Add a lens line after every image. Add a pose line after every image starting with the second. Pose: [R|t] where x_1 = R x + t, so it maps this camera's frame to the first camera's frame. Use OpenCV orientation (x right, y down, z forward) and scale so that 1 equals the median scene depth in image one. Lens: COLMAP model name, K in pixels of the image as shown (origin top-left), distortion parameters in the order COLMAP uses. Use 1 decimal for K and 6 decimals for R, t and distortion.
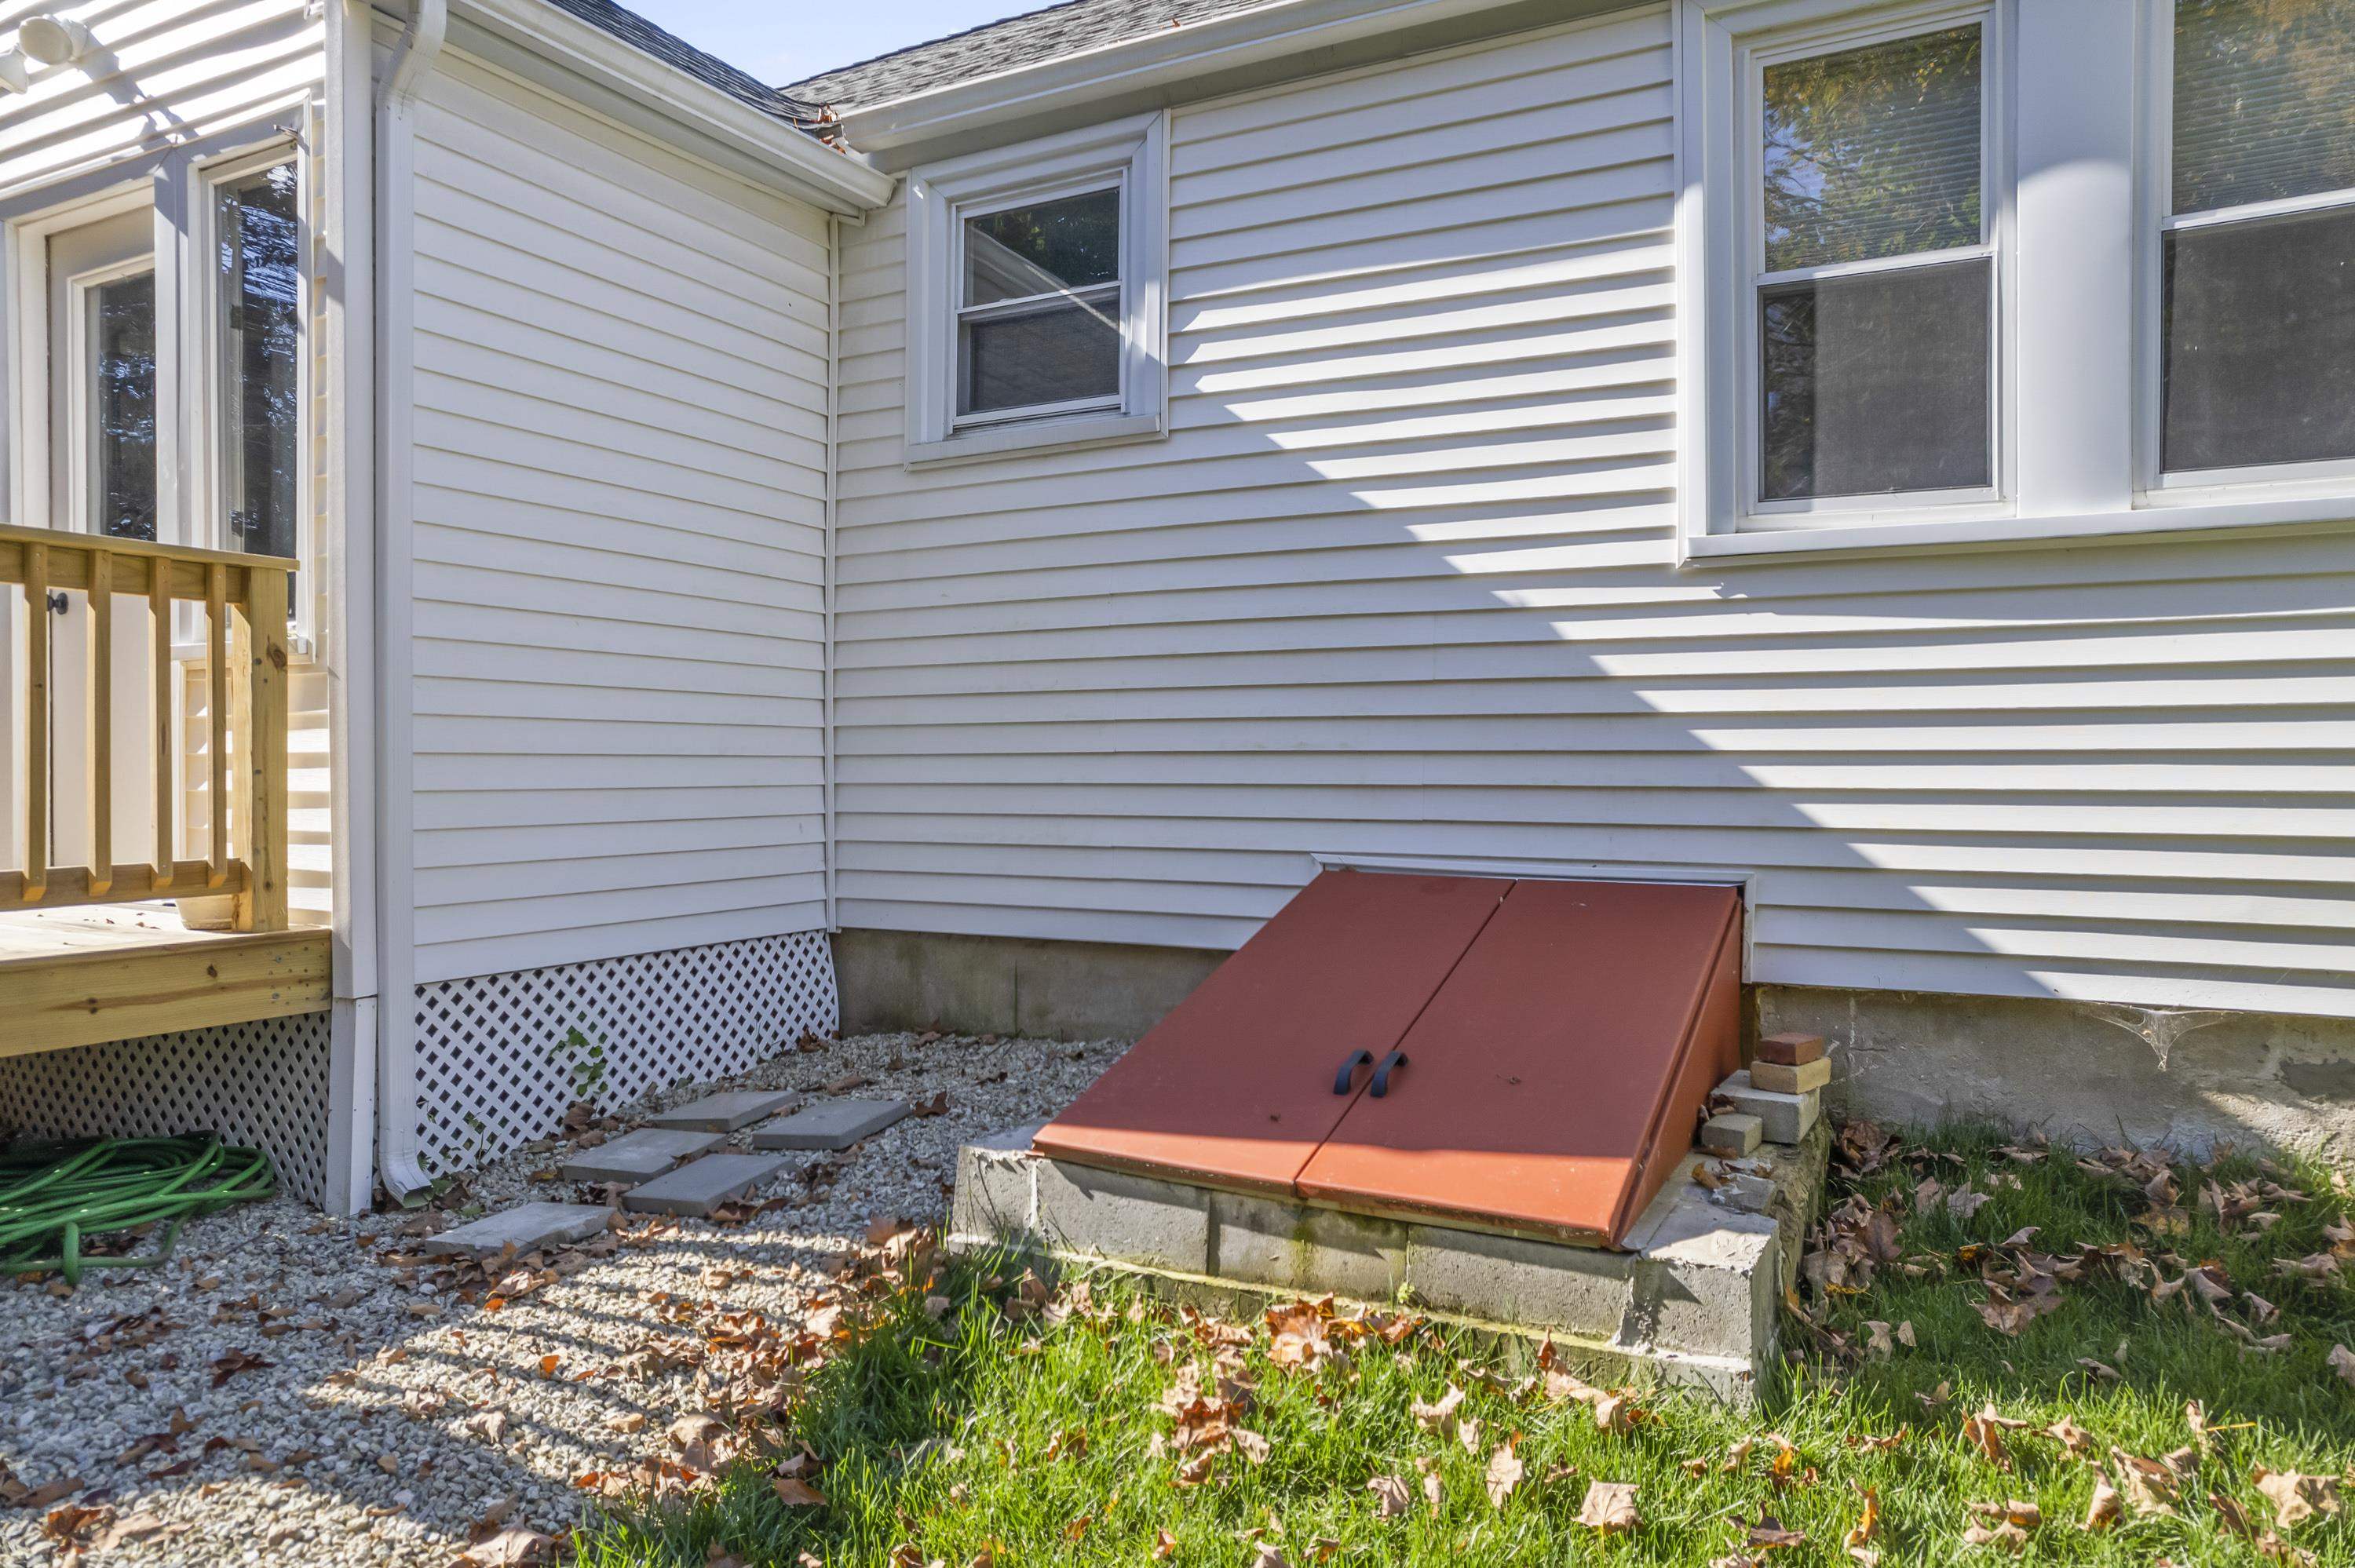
lens RADIAL K [[1522.7, 0, 1174.9], [0, 1522.7, 796.1], [0, 0, 1]] dist [-0.055661, 0.045629]
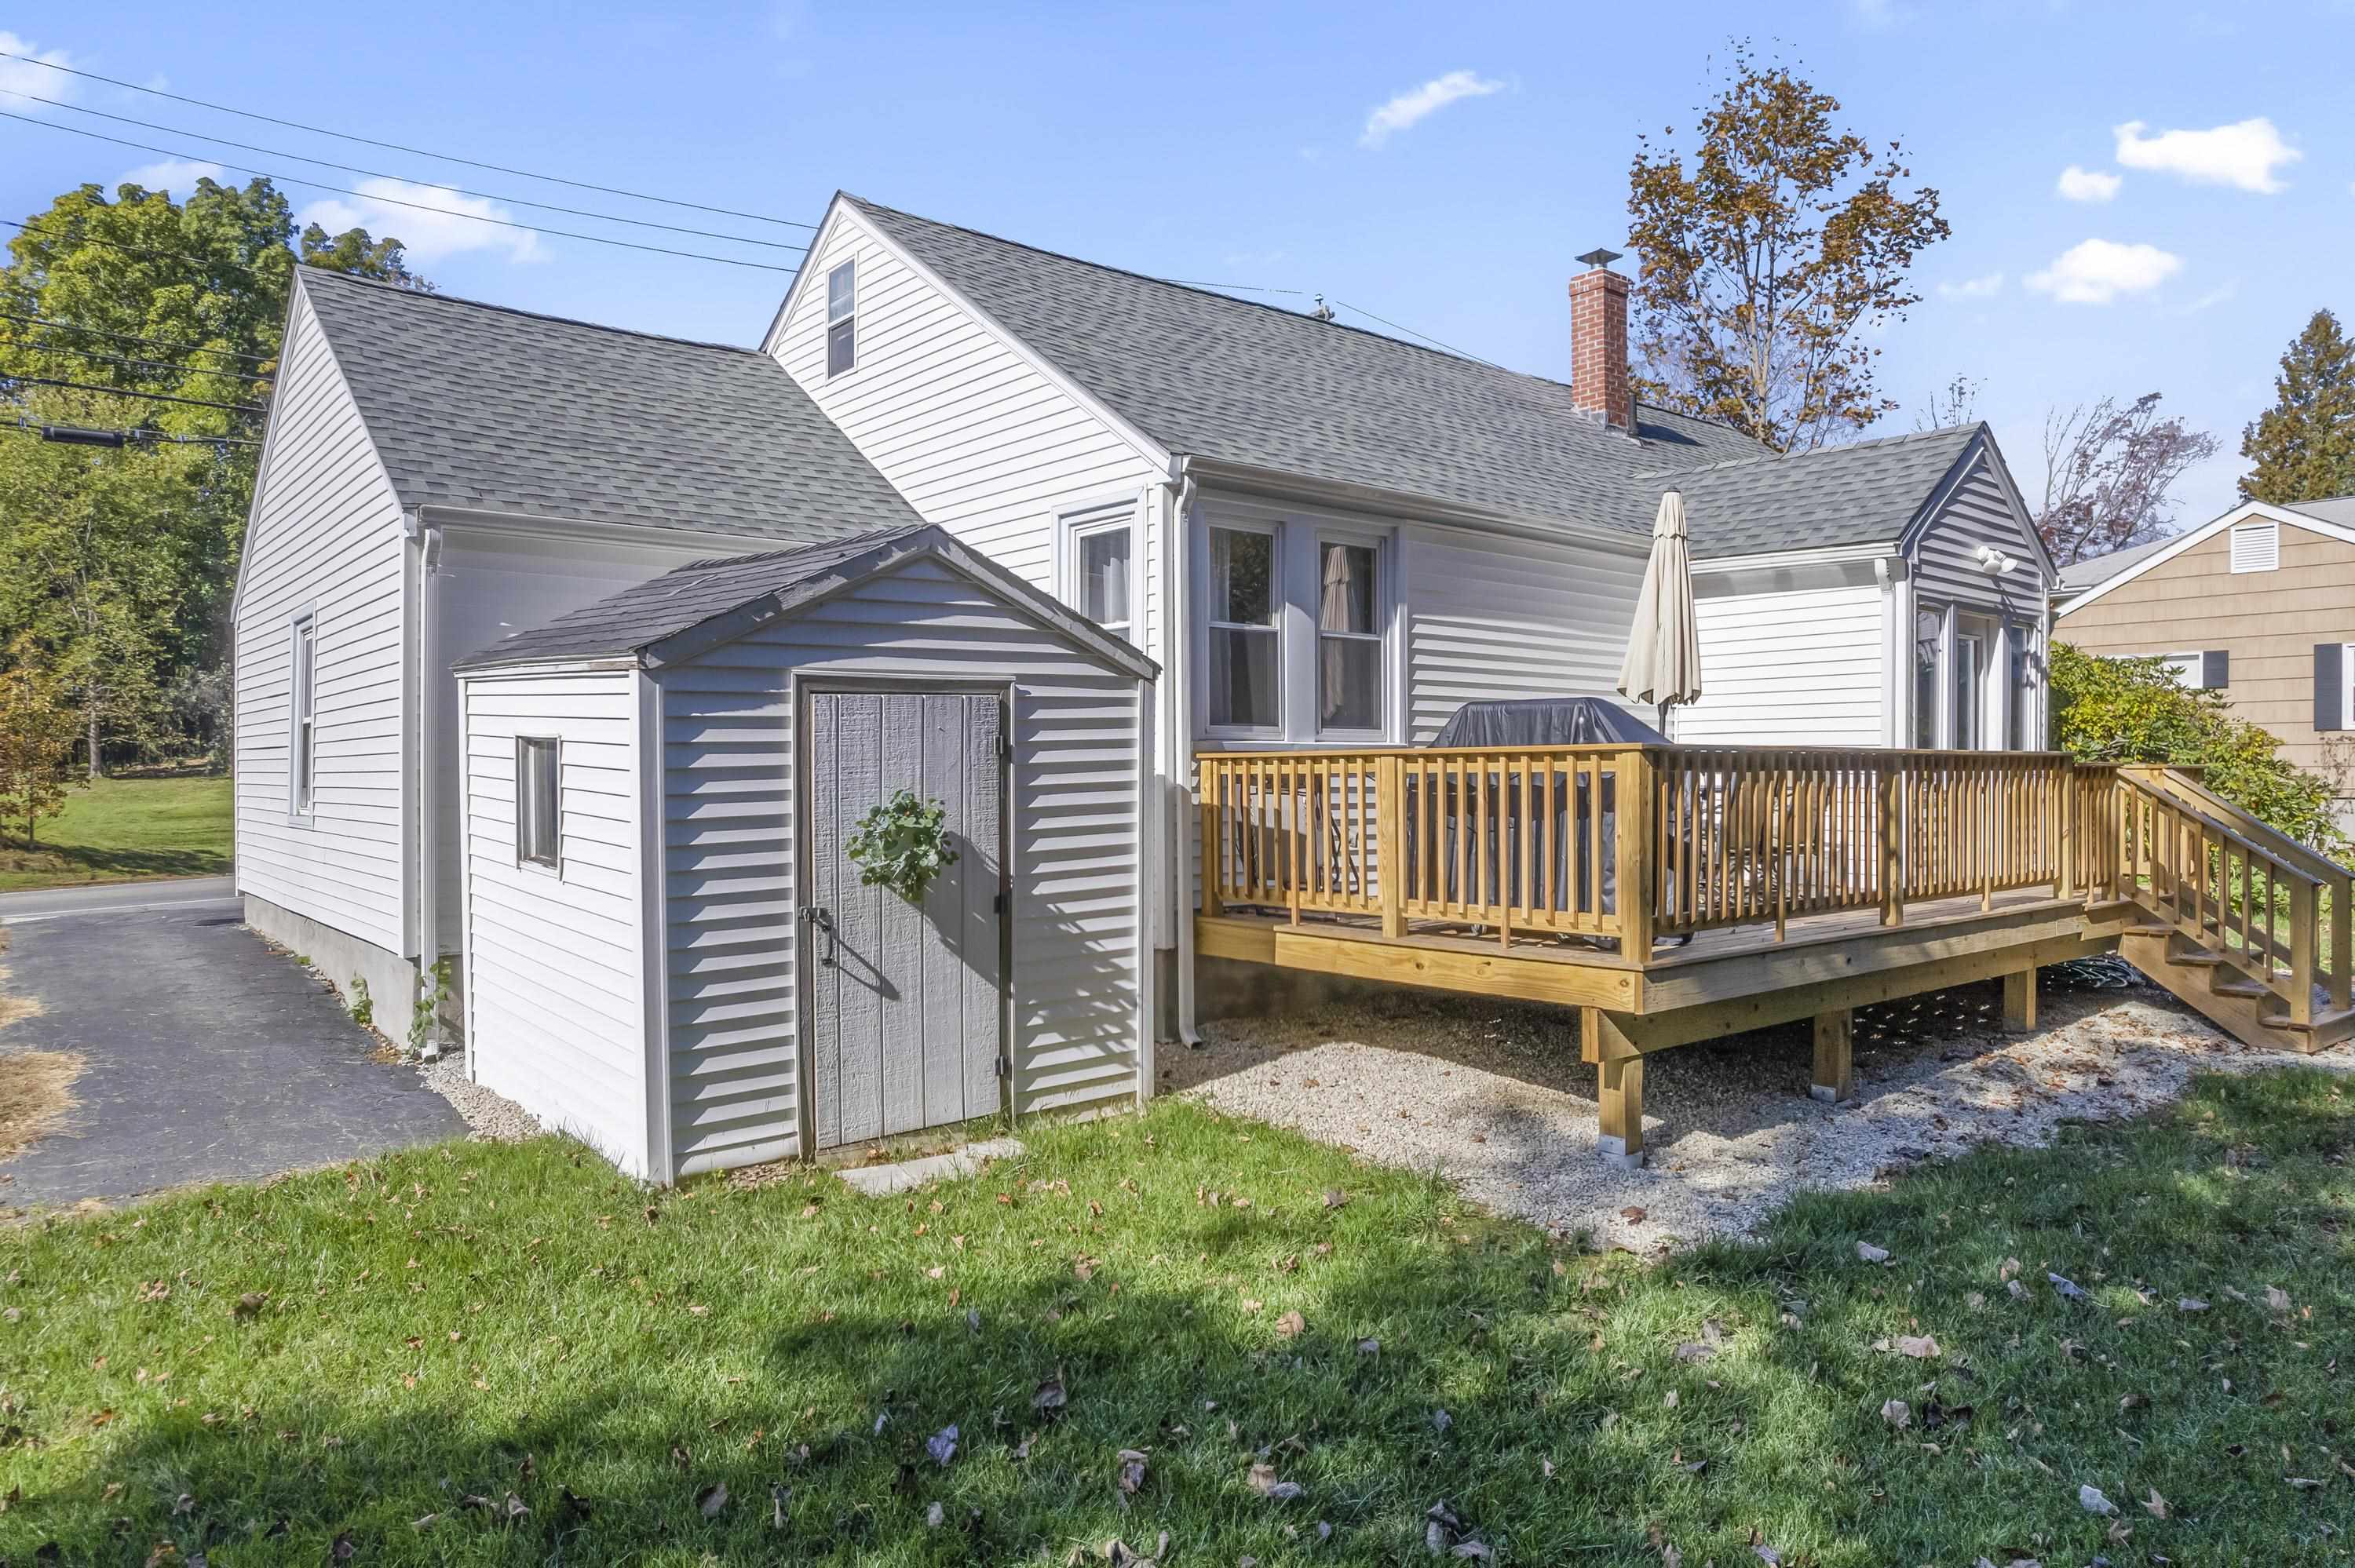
lens RADIAL K [[1536.7, 0, 1175.6], [0, 1536.7, 801.2], [0, 0, 1]] dist [-0.067963, 0.048544]
pose [[0.372232, -0.017803, 0.927969, -4.063076], [0.019111, 0.999751, 0.011514, -0.141302], [-0.927943, 0.013449, 0.372480, 1.454983]]
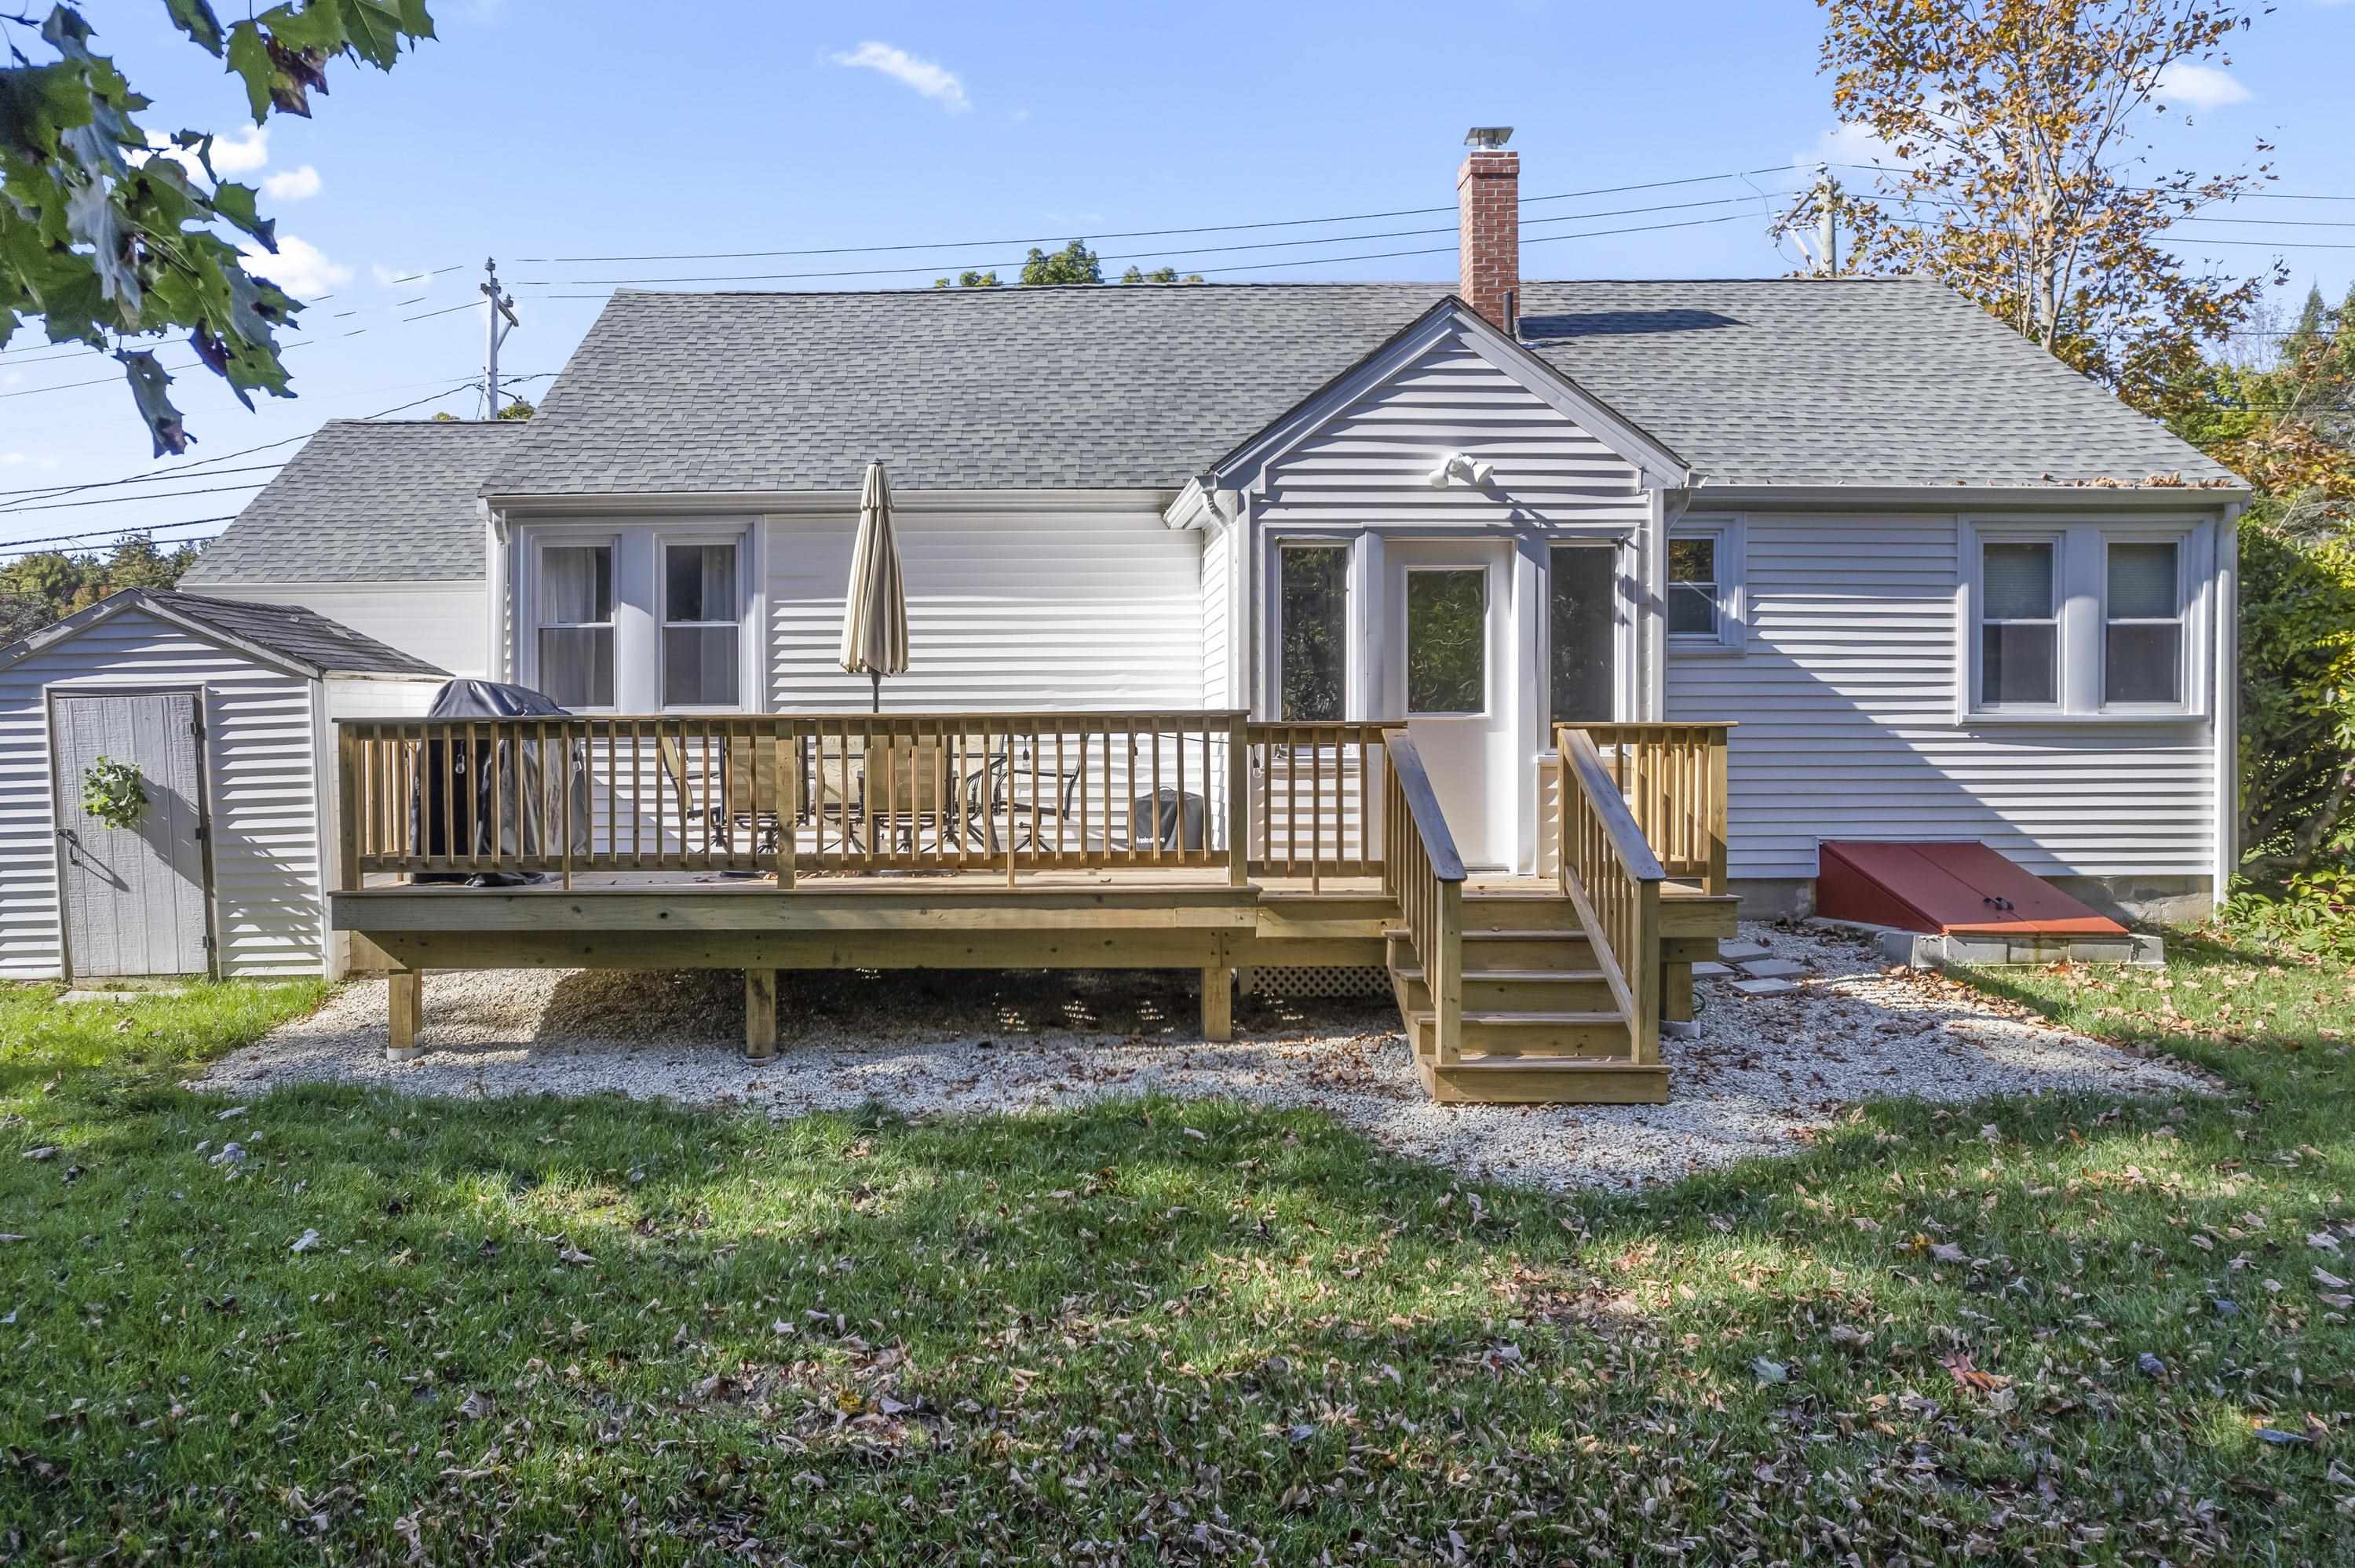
lens RADIAL K [[1570.9, 0, 1021.1], [0, 1570.9, 818.8], [0, 0, 1]] dist [-0.031229, 0.000899]
pose [[0.888691, -0.024290, 0.457864, -2.485123], [0.014650, 0.999590, 0.024594, -0.078153], [-0.458273, -0.015149, 0.888682, -0.721452]]
